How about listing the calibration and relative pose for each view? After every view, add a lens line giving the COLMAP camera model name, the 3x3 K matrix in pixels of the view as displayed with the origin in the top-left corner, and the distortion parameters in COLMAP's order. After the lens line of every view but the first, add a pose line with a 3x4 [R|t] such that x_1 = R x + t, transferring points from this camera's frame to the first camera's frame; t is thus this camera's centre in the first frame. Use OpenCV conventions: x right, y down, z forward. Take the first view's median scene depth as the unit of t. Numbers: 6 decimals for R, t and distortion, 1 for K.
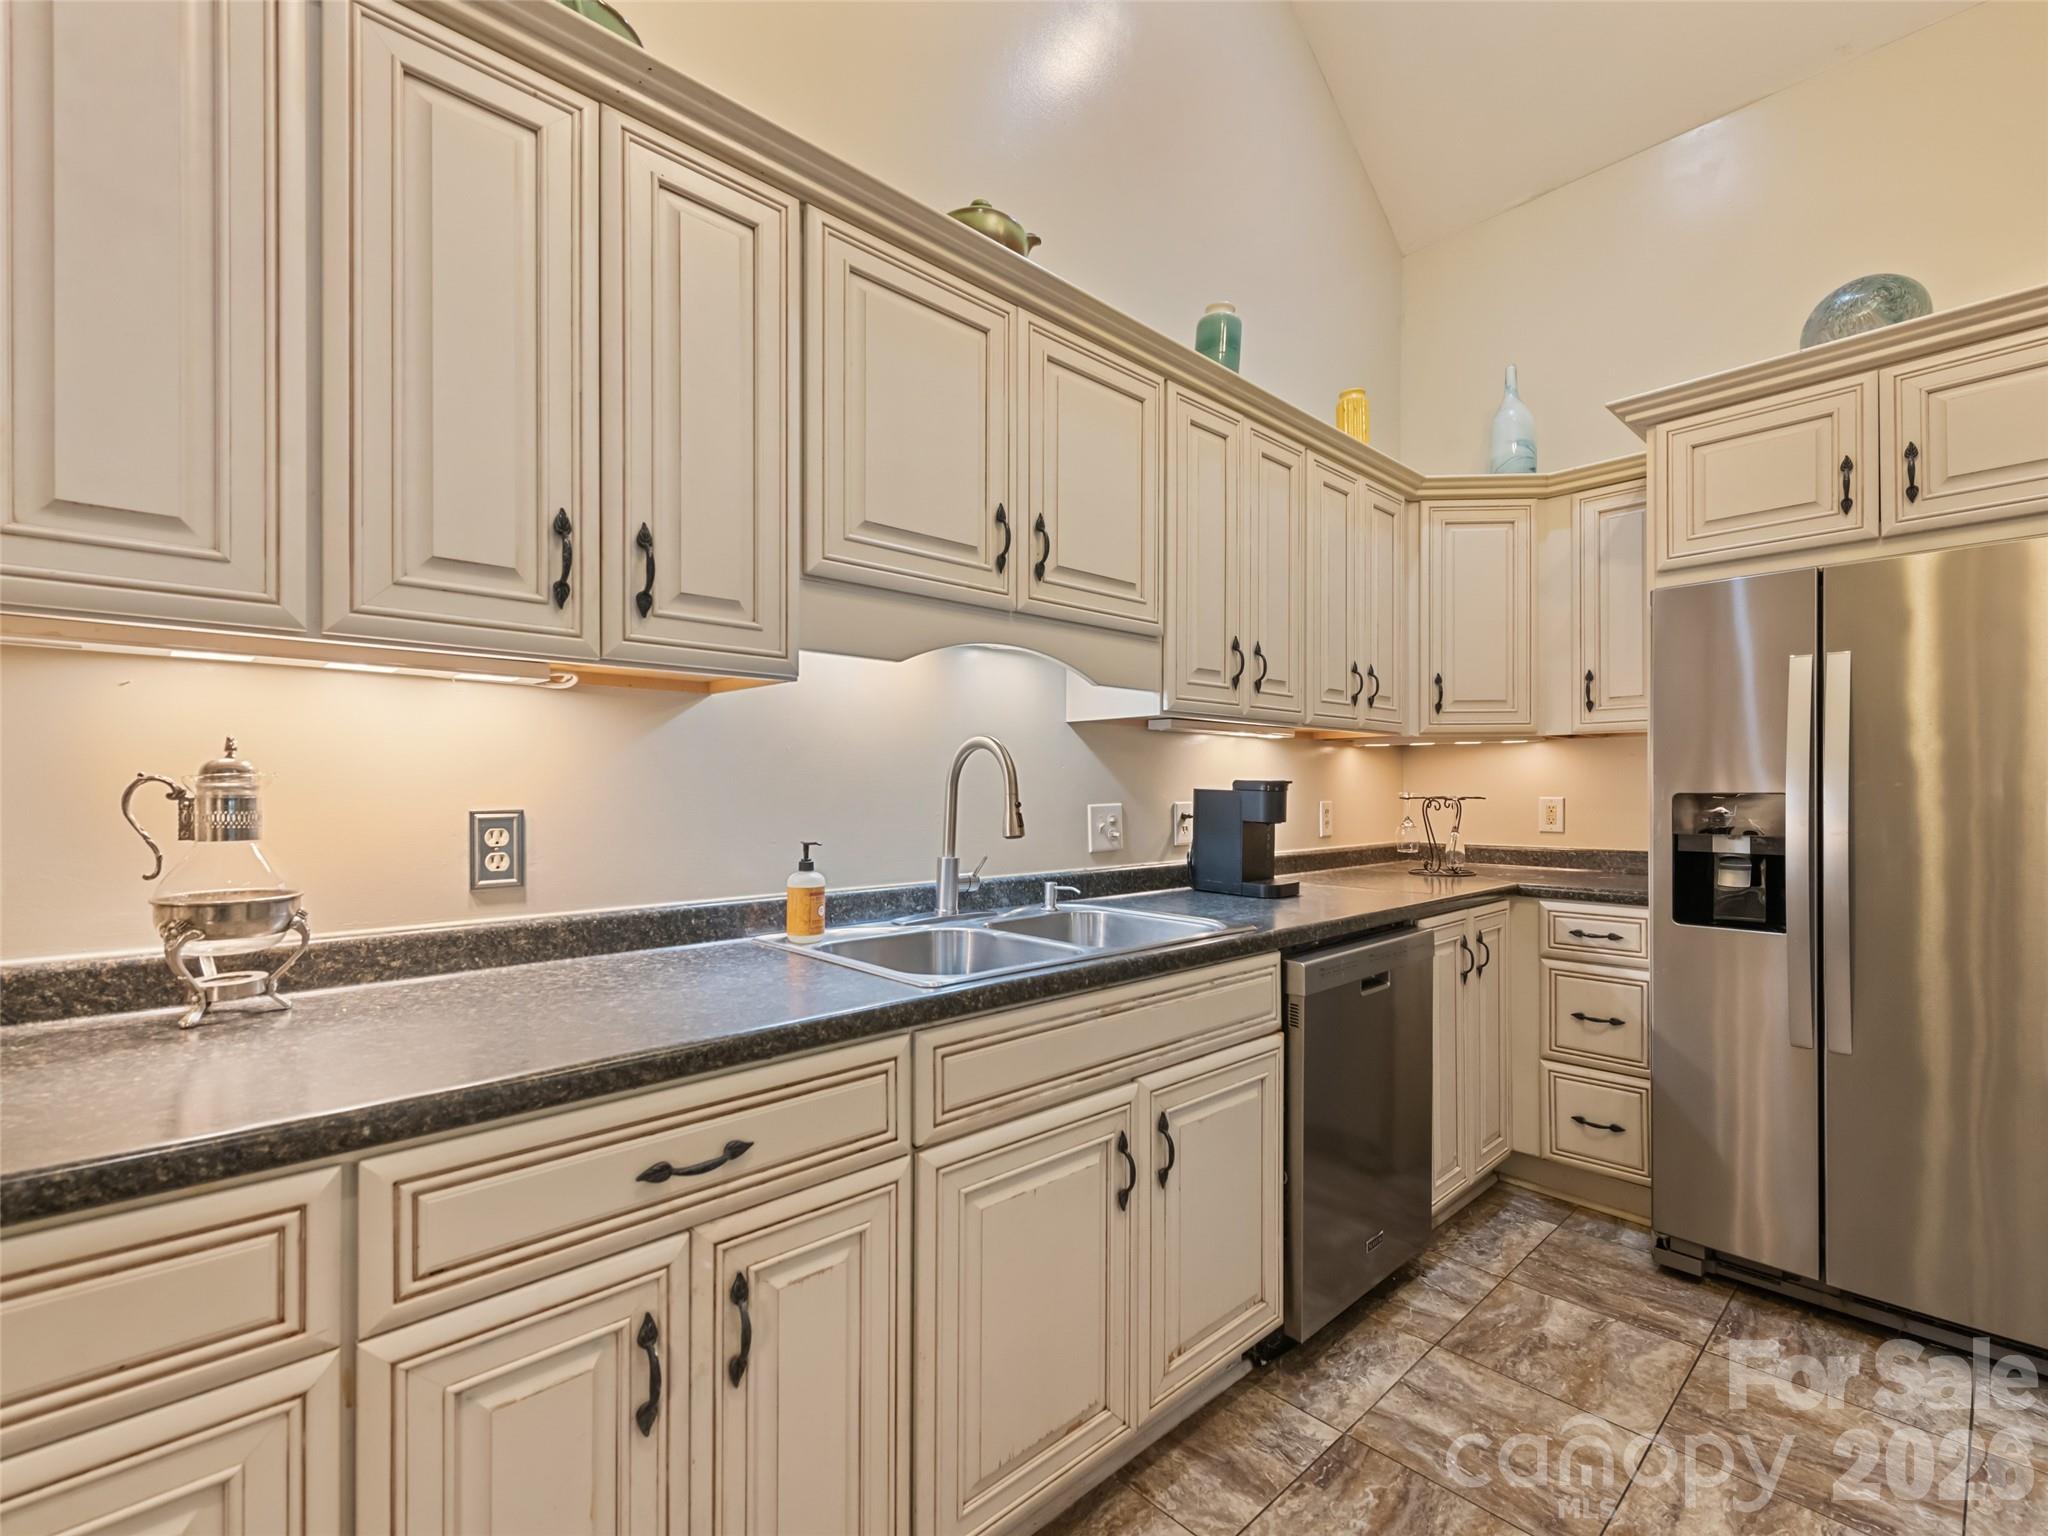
lens RADIAL K [[909.8, 0, 1033.5], [0, 909.8, 795.9], [0, 0, 1]] dist [0.002159, -0.001217]
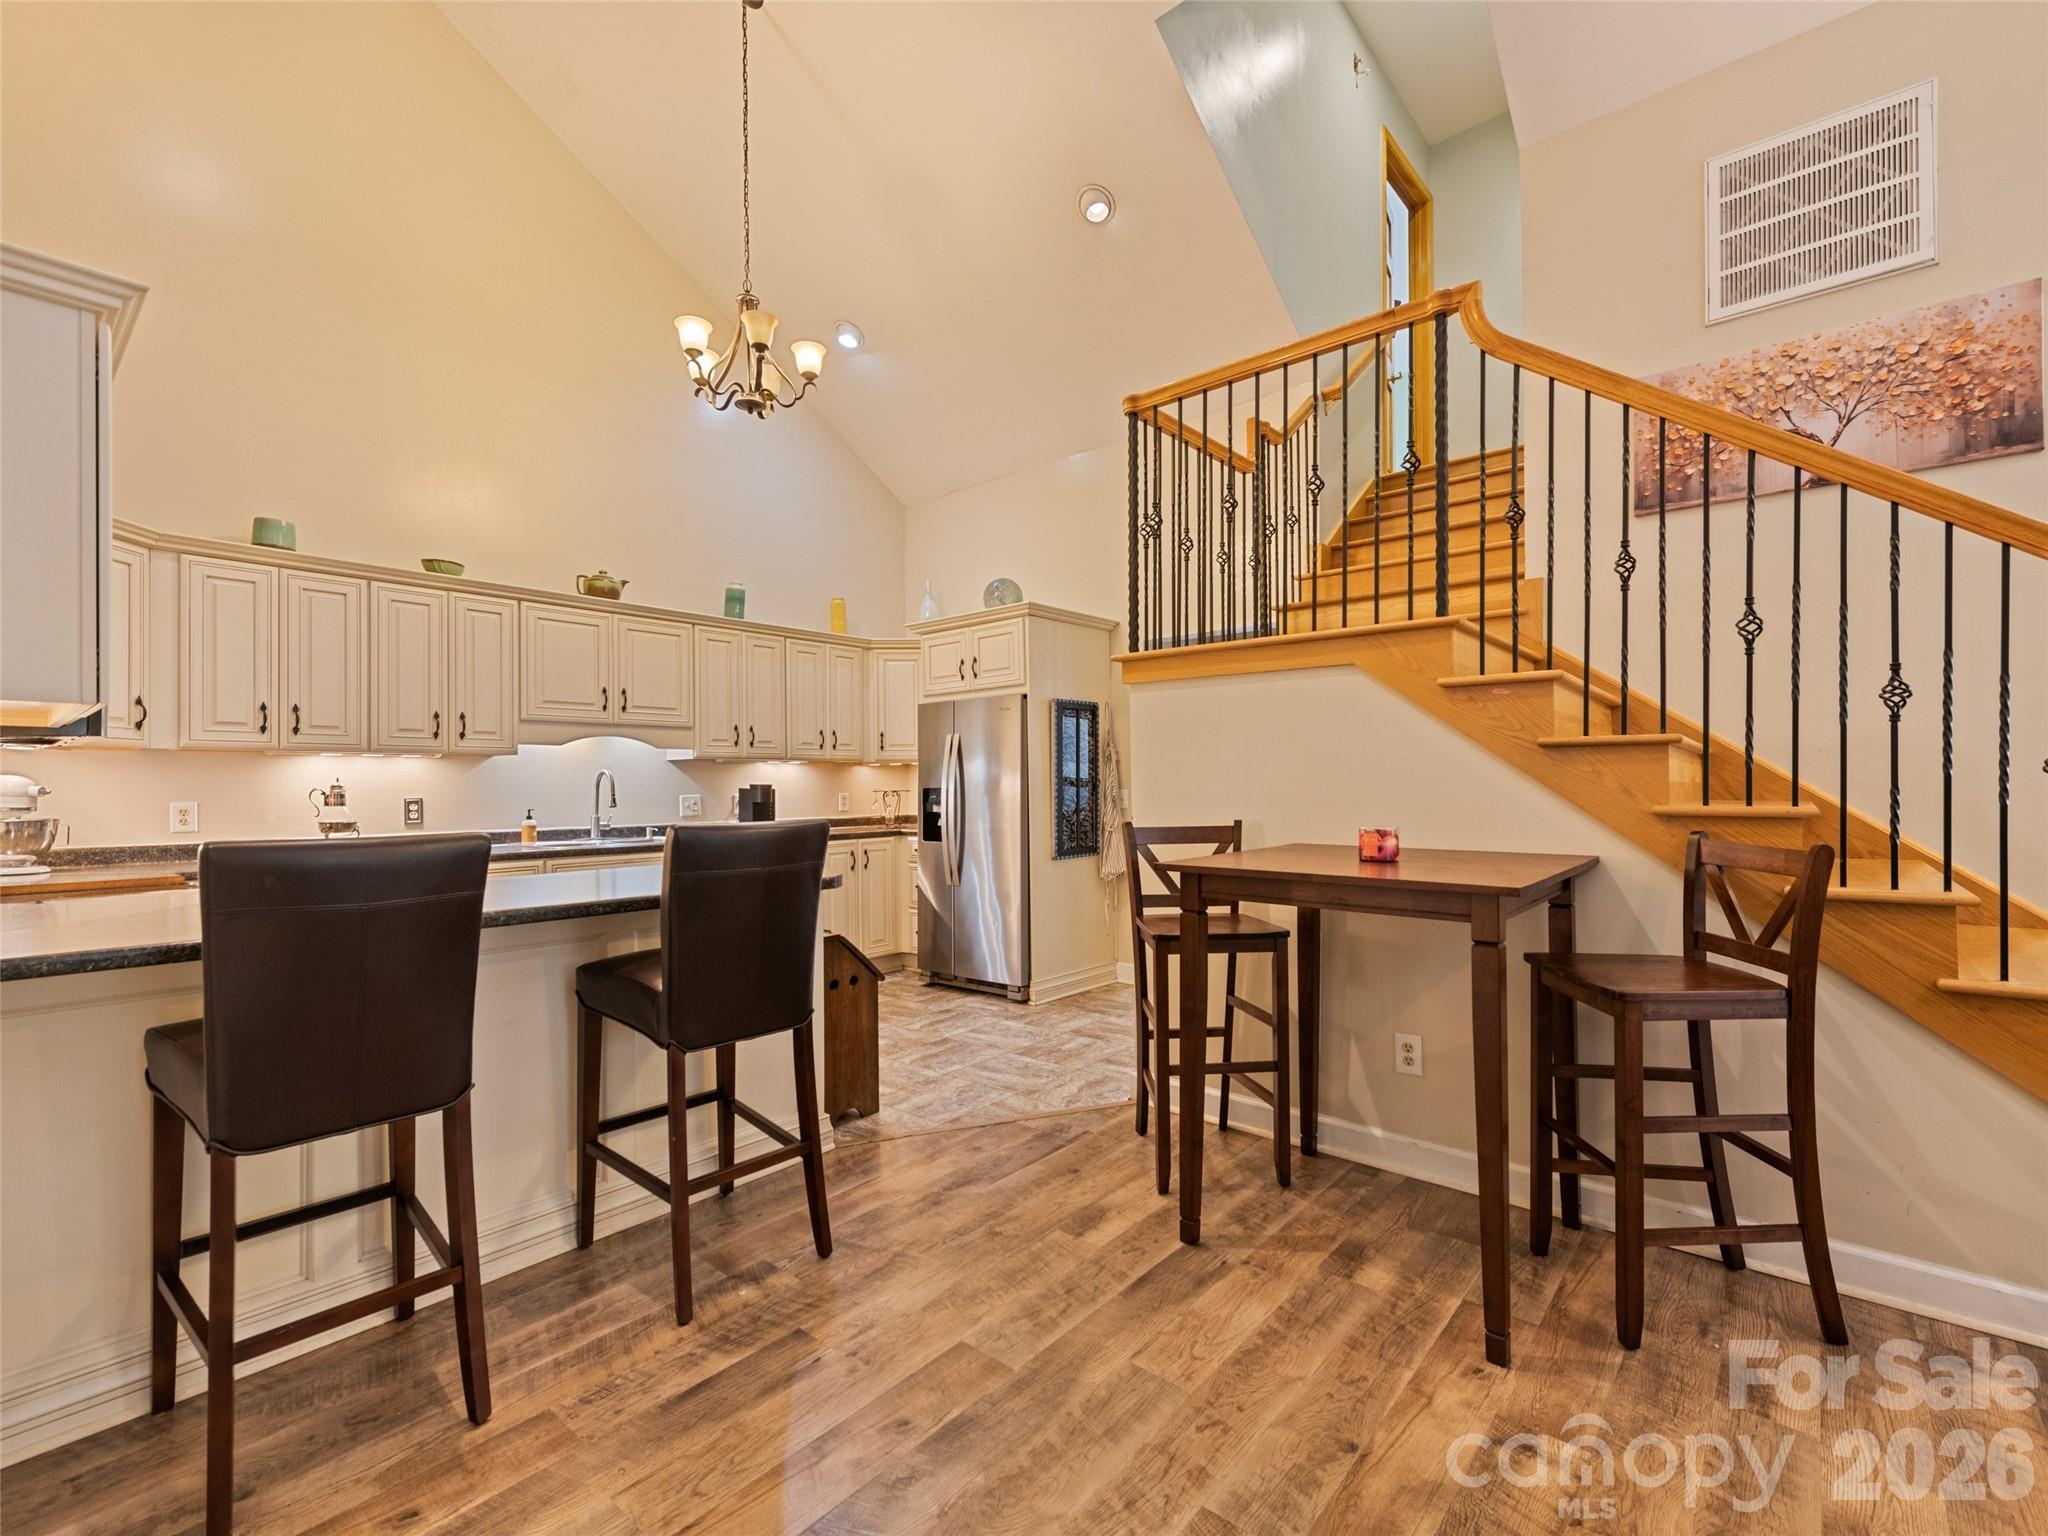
lens RADIAL K [[893.3, 0, 1033.1], [0, 893.3, 786.2], [0, 0, 1]] dist [-0.000623, -0.000487]
pose [[0.992579, -0.009823, 0.121203, 0.736685], [0.010882, 0.999908, -0.008079, 0.014547], [-0.121113, 0.009338, 0.992595, -1.474221]]
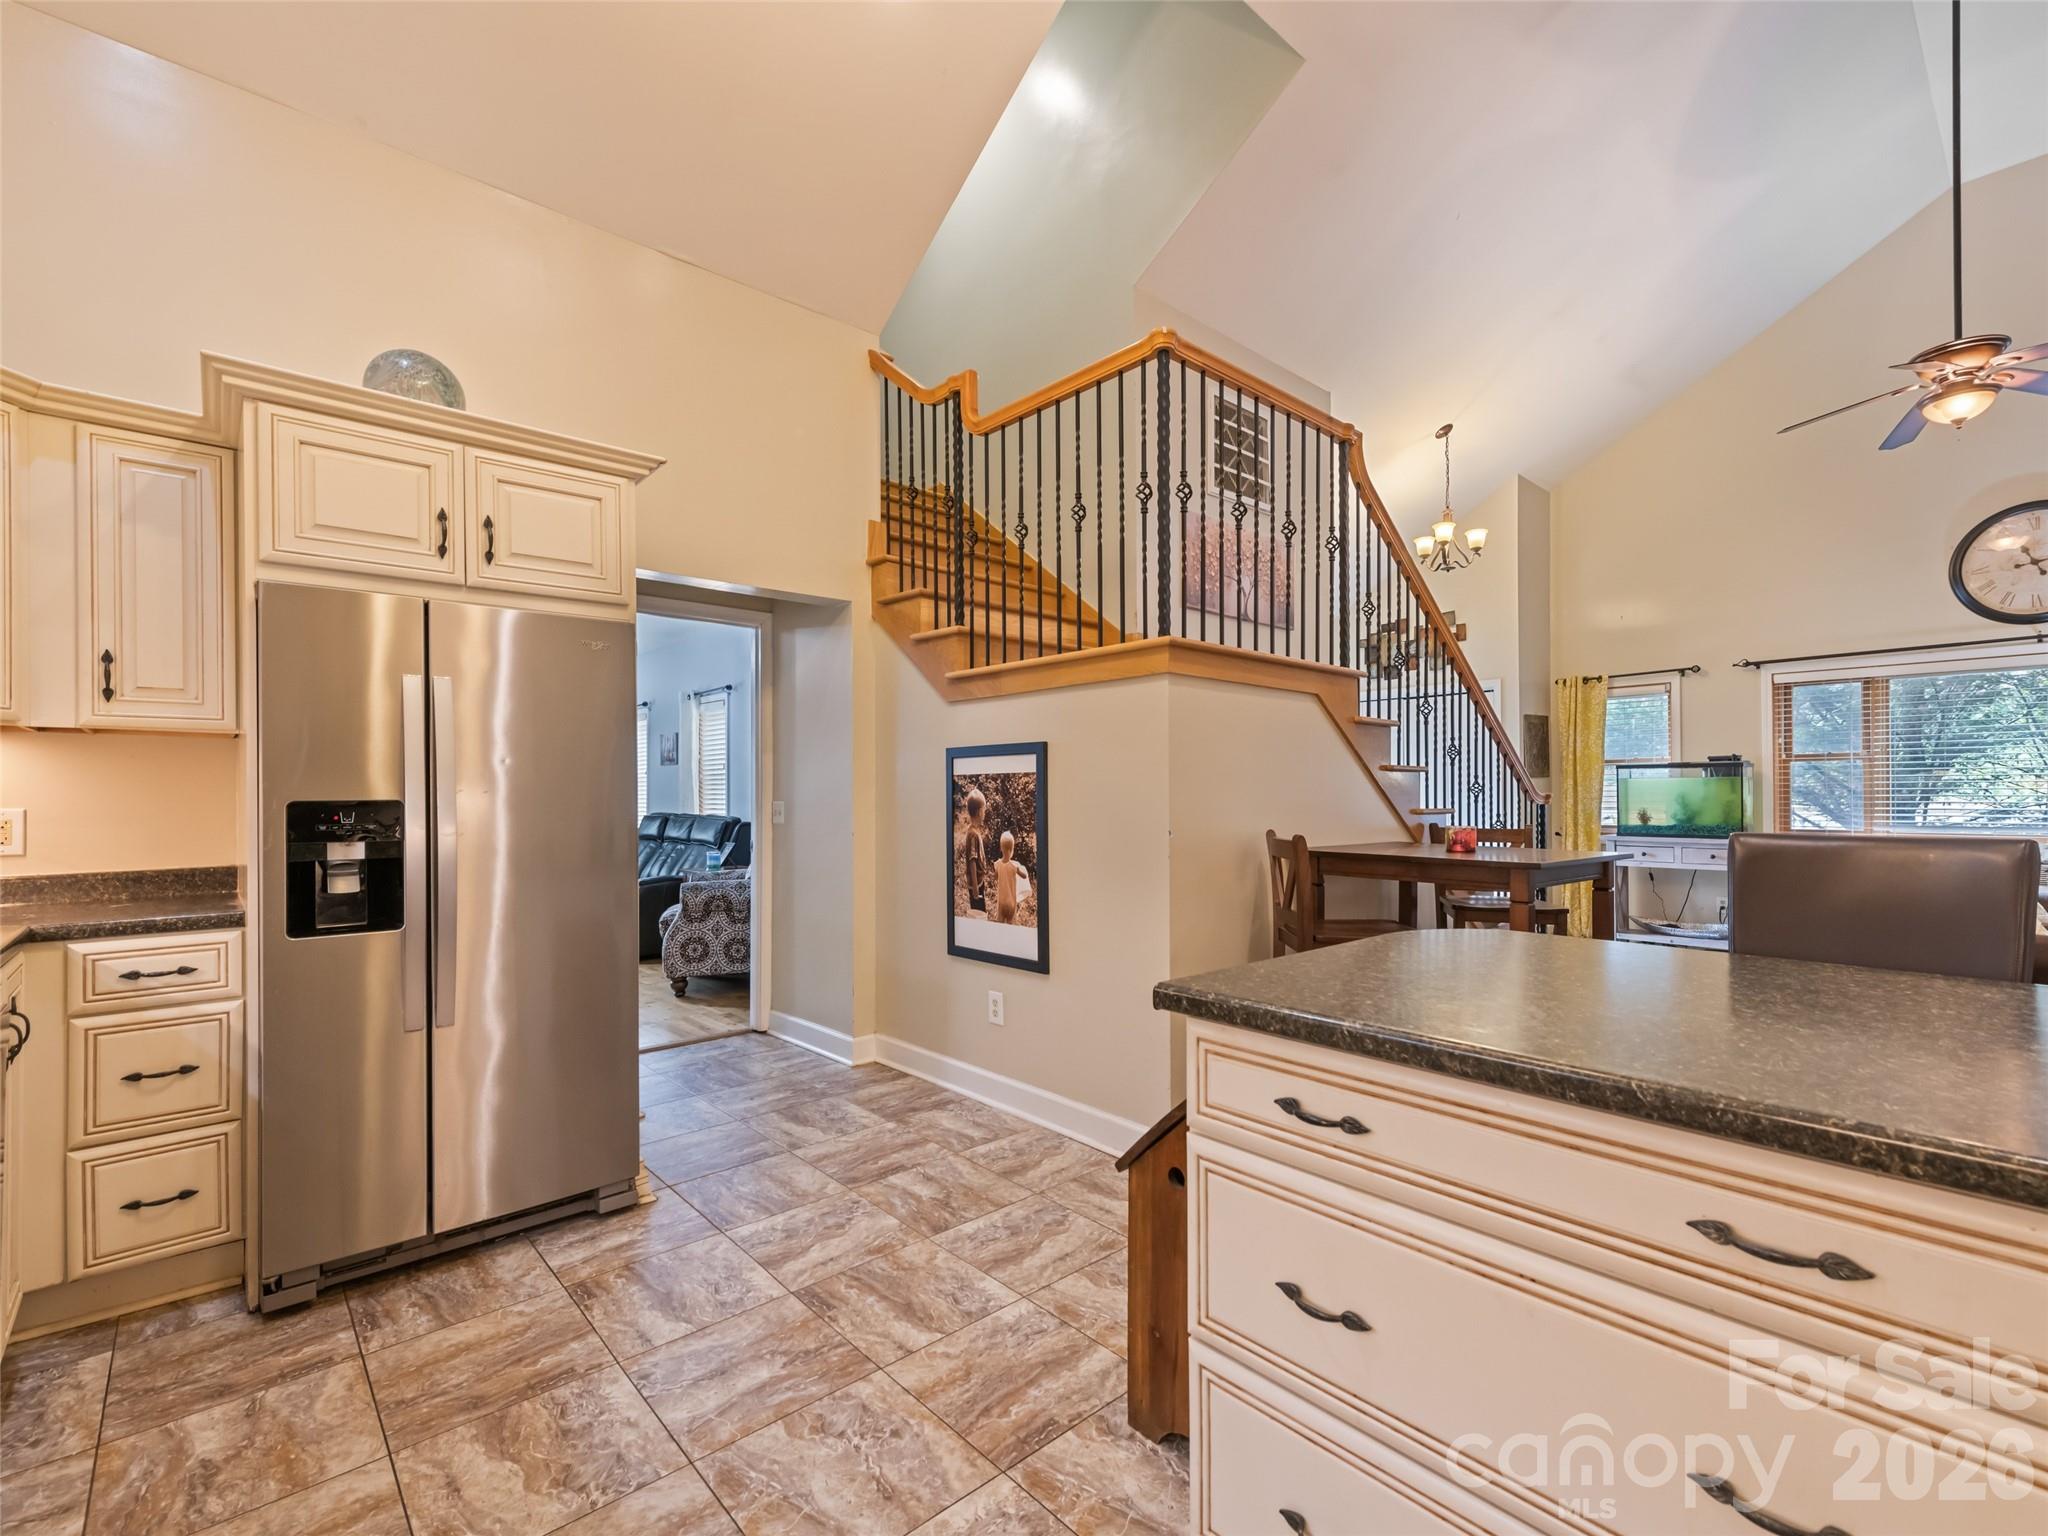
lens RADIAL K [[909.8, 0, 1033.5], [0, 909.8, 795.9], [0, 0, 1]] dist [0.002159, -0.001217]
pose [[0.022682, -0.001382, 0.999742, -0.225474], [0.011322, 0.999935, 0.001125, -0.000721], [-0.999679, 0.011294, 0.022696, 0.208568]]
